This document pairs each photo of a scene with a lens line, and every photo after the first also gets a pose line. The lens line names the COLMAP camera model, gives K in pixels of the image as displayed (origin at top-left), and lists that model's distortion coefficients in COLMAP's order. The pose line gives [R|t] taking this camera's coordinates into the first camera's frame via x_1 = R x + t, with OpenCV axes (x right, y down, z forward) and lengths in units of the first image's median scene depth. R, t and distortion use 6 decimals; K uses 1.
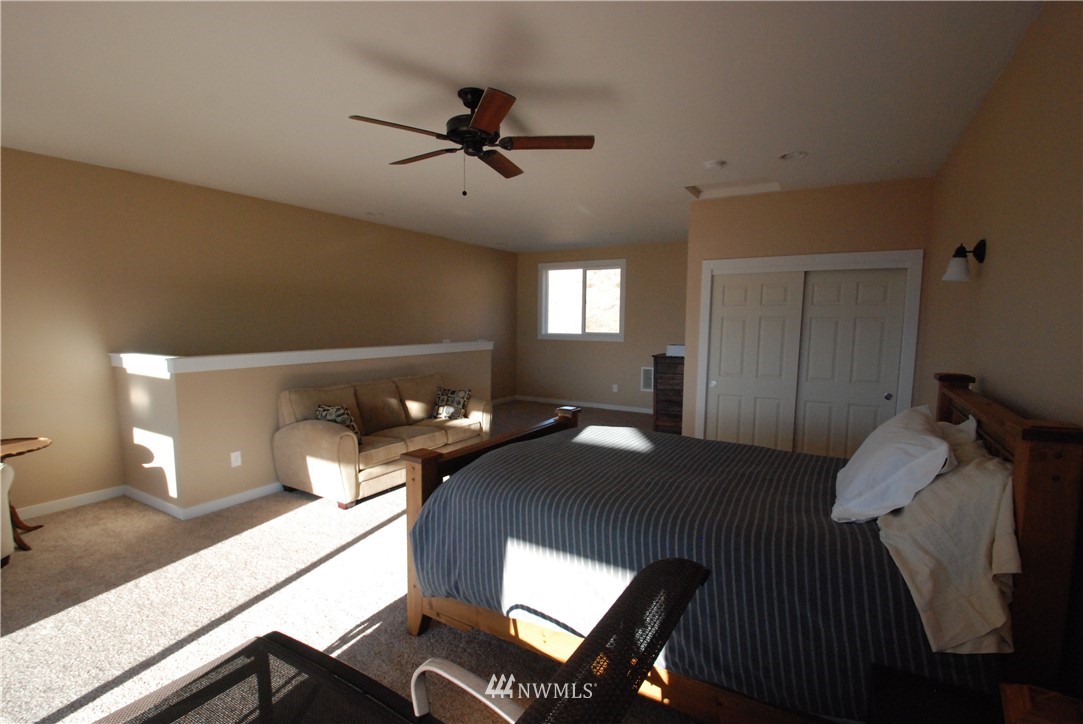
lens RADIAL K [[504.2, 0, 531.9], [0, 504.2, 374.1], [0, 0, 1]] dist [0.003068, -0.014689]
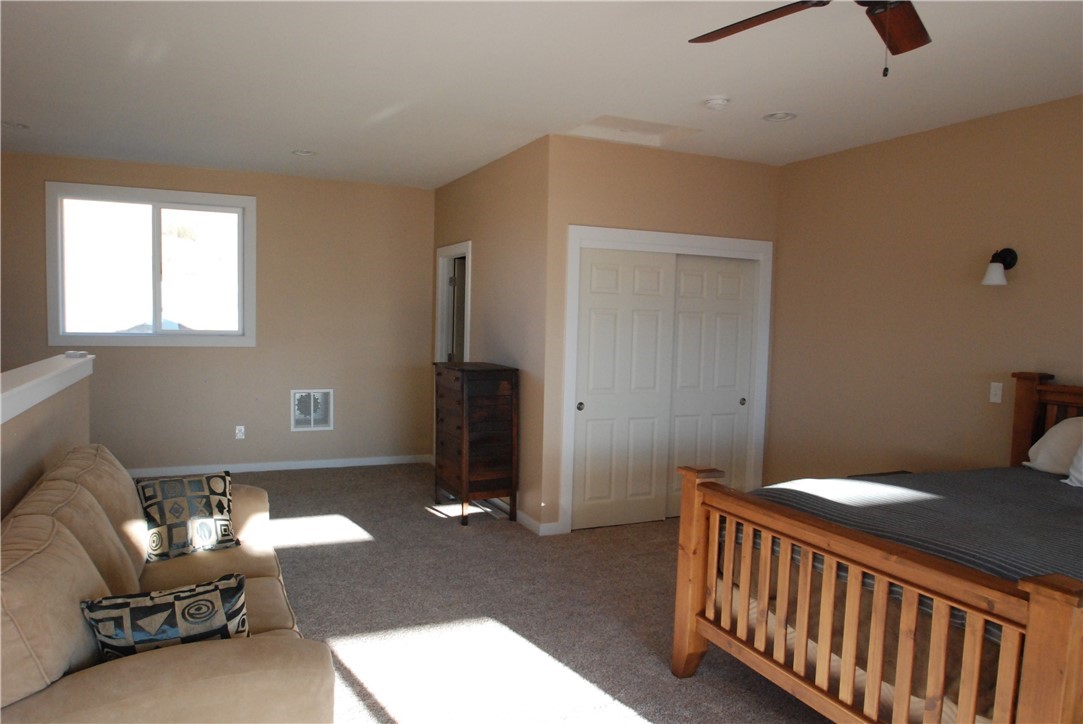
lens RADIAL K [[759.5, 0, 541.5], [0, 759.5, 362.0], [0, 0, 1]] dist [-0.005350, -0.002128]
pose [[0.578498, -0.047046, 0.814326, -0.312948], [0.070163, 0.997505, 0.007785, -0.031668], [-0.812661, 0.052632, 0.580355, 0.265968]]
